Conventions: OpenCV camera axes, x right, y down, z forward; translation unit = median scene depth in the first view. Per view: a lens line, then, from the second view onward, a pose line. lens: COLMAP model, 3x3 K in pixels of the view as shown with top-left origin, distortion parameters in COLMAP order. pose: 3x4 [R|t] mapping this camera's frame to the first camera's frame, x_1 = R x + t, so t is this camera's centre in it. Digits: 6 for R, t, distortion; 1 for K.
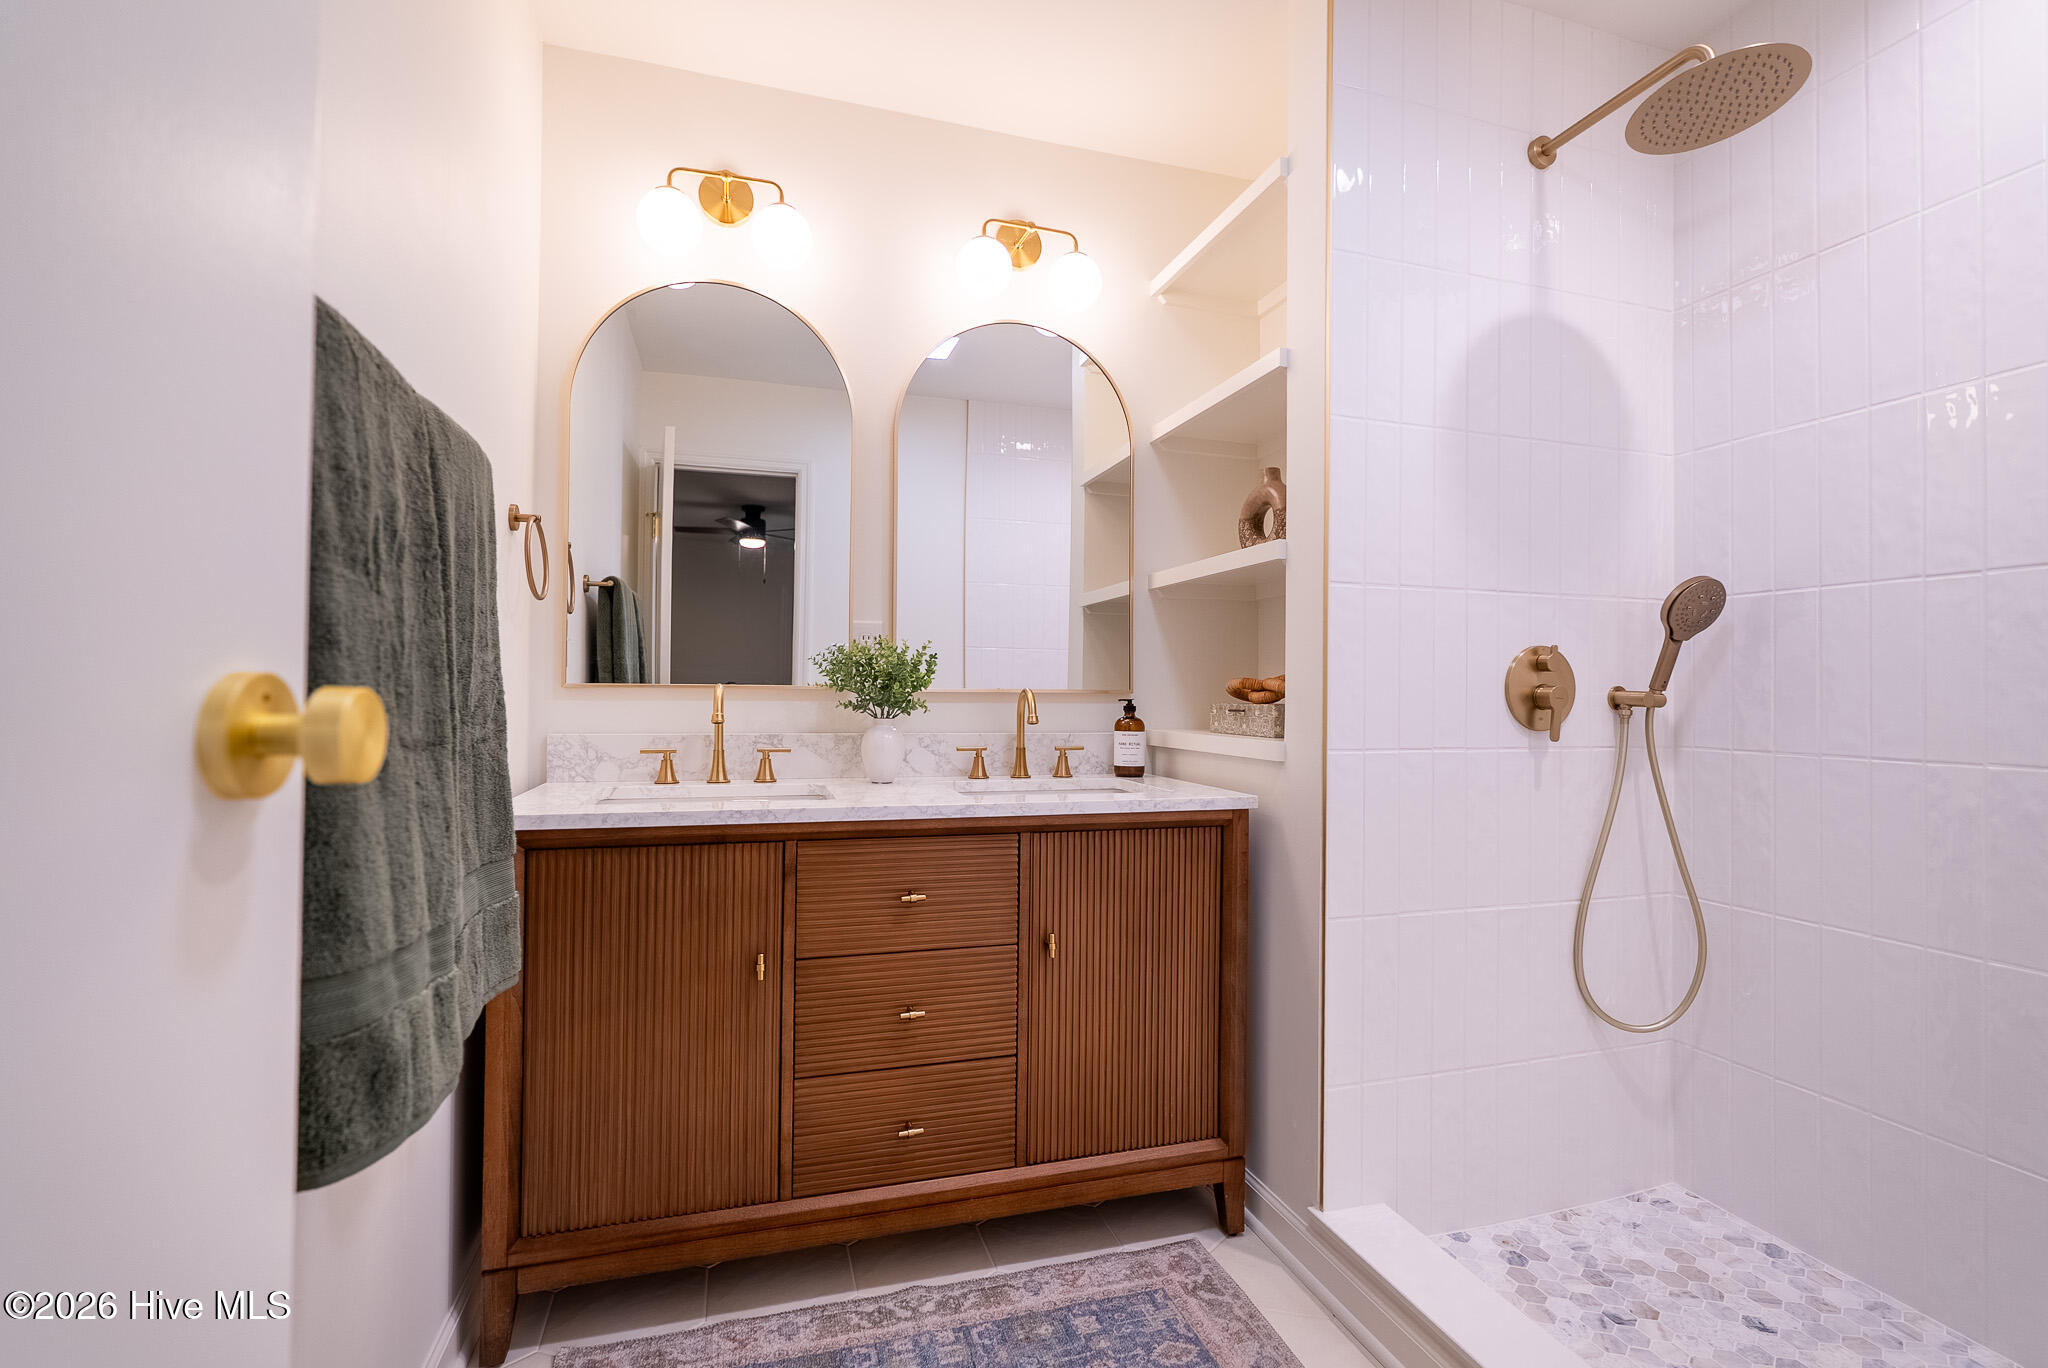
lens RADIAL K [[903.9, 0, 1021.2], [0, 903.9, 686.8], [0, 0, 1]] dist [-0.007277, 0.001314]
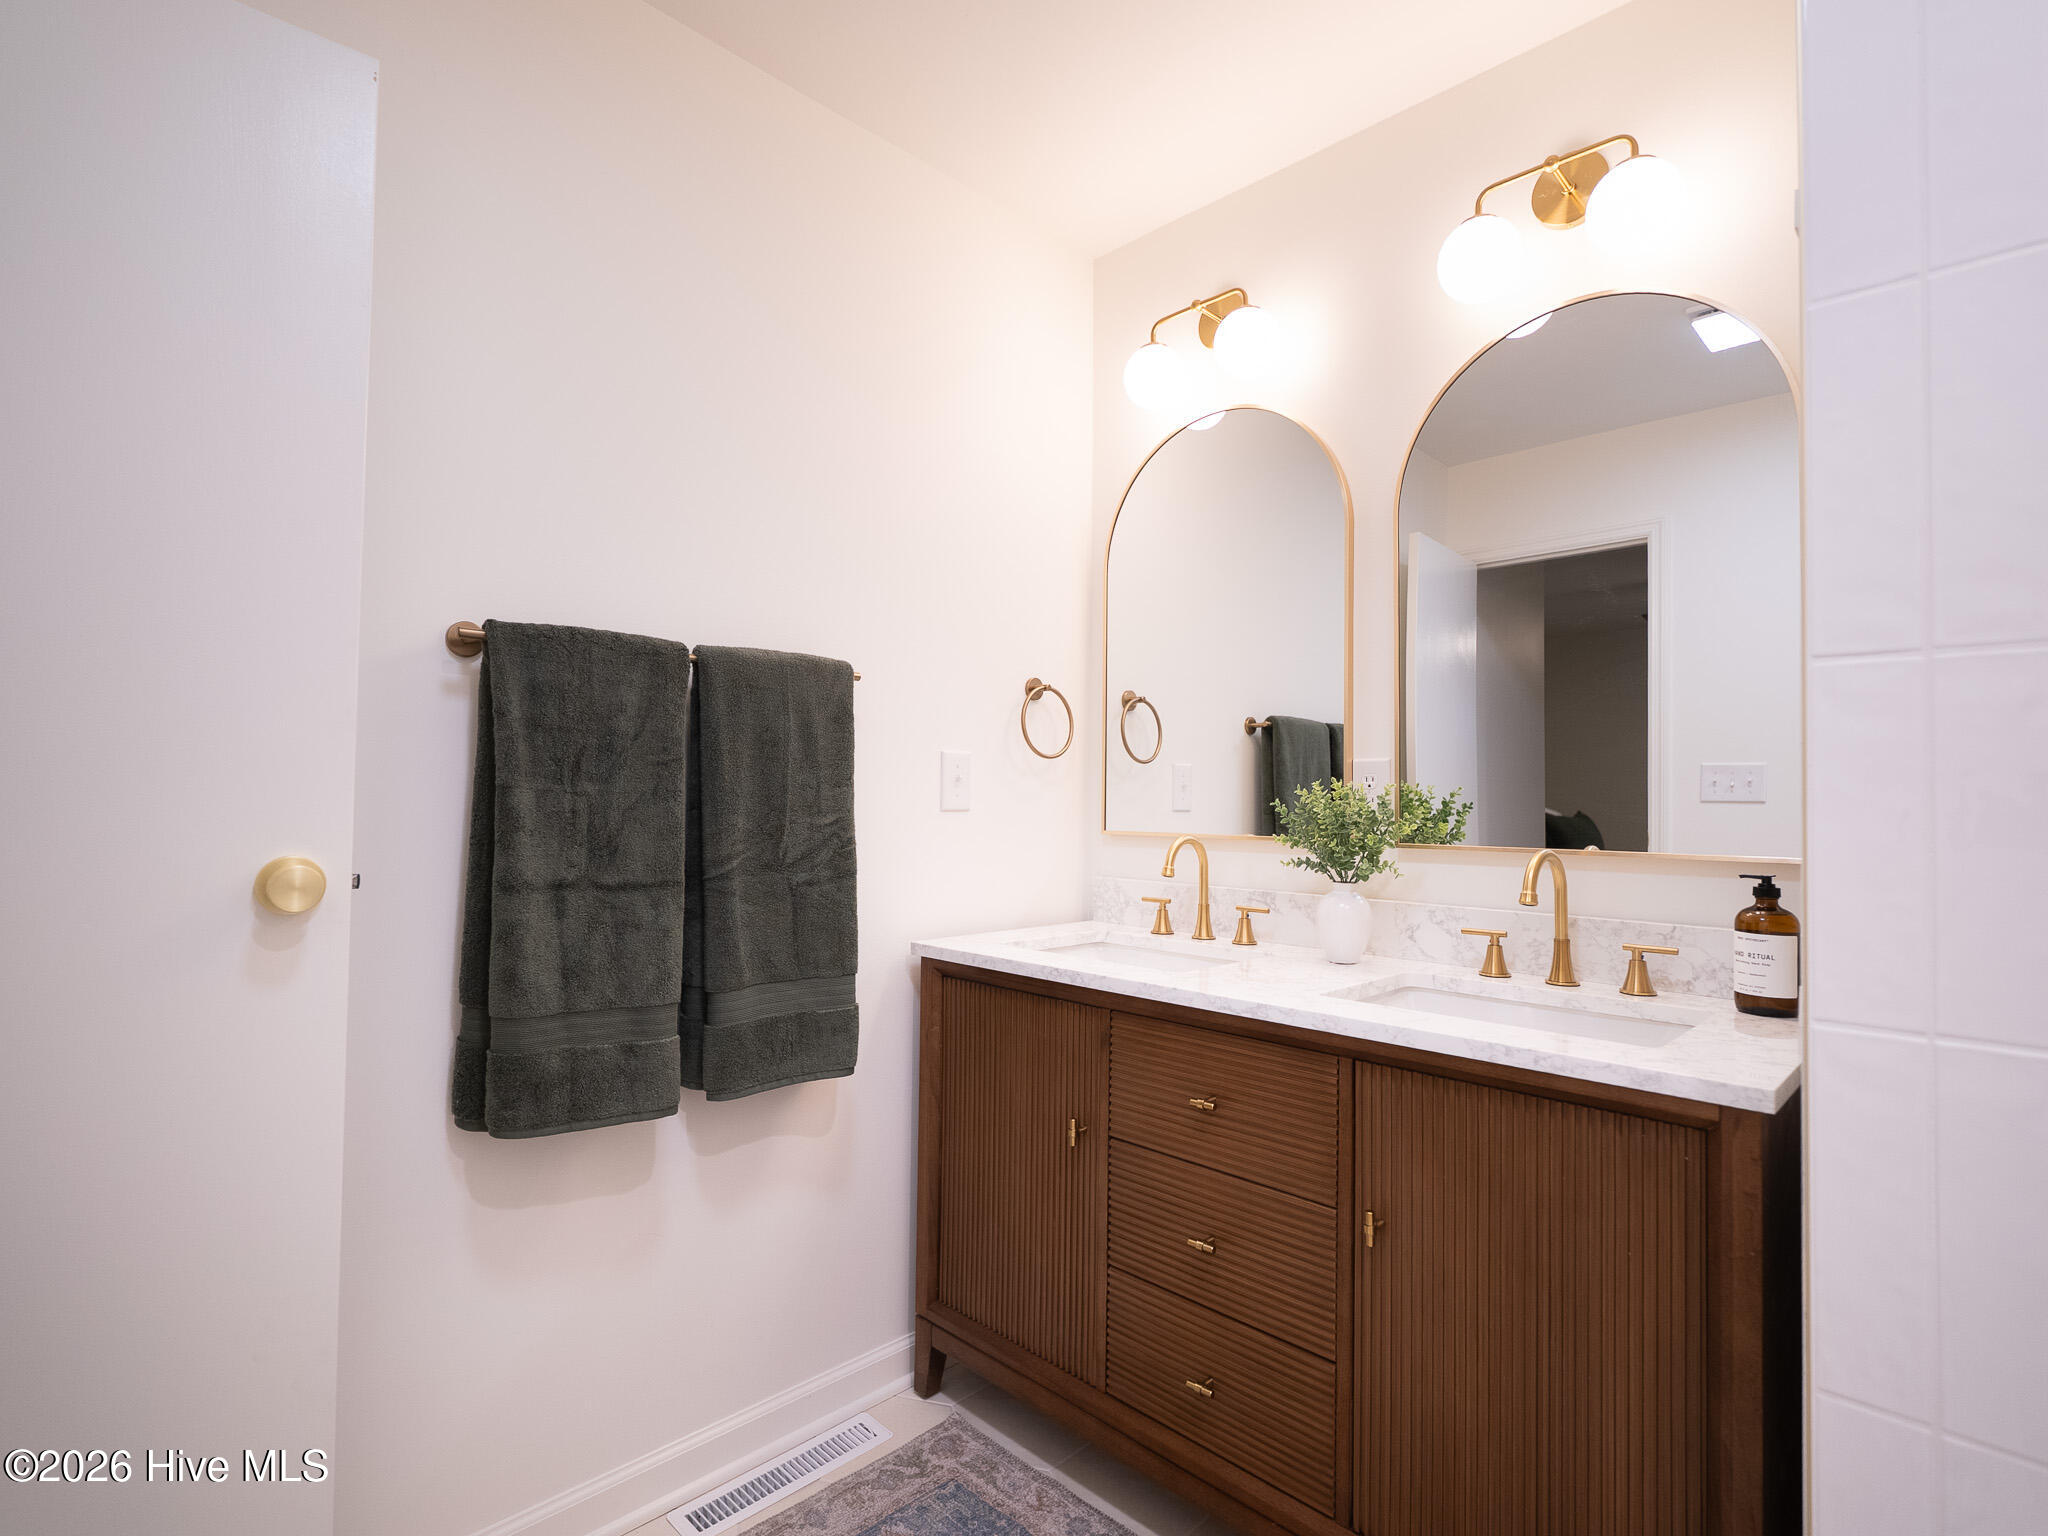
lens RADIAL K [[1008.7, 0, 1027.7], [0, 1008.7, 768.6], [0, 0, 1]] dist [-0.015362, -0.000303]
pose [[0.474957, -0.031006, -0.879462, 0.518800], [-0.002830, 0.999320, -0.036760, -0.033250], [0.880004, 0.019948, 0.474547, 0.341641]]
